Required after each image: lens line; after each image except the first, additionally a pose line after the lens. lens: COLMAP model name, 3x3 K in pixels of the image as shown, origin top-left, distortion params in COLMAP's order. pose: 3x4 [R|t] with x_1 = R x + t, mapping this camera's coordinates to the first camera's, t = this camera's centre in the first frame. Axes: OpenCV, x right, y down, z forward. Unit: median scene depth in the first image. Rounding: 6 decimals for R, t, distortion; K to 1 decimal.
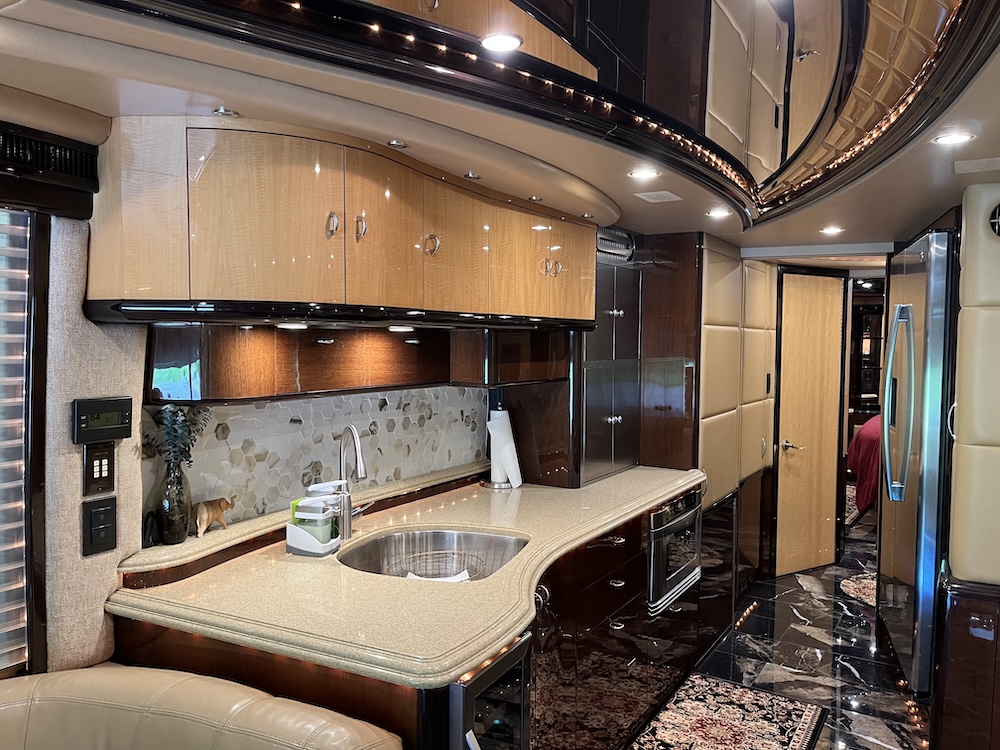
lens RADIAL K [[763.0, 0, 500.0], [0, 763.0, 375.0], [0, 0, 1]] dist [0.081223, -0.103824]
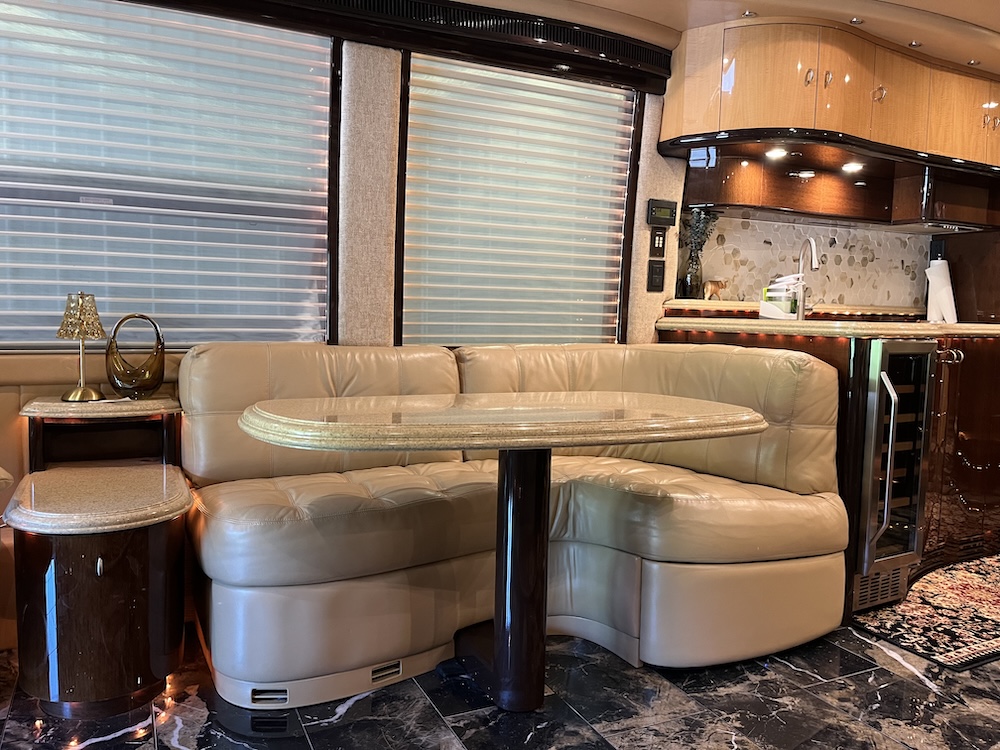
lens RADIAL K [[763.0, 0, 500.0], [0, 763.0, 375.0], [0, 0, 1]] dist [0.081223, -0.103824]
pose [[0.850742, 0.053887, -0.522813, 0.099255], [-0.043821, 0.998539, 0.031615, 0.364602], [0.523753, -0.003986, 0.851861, -0.642158]]
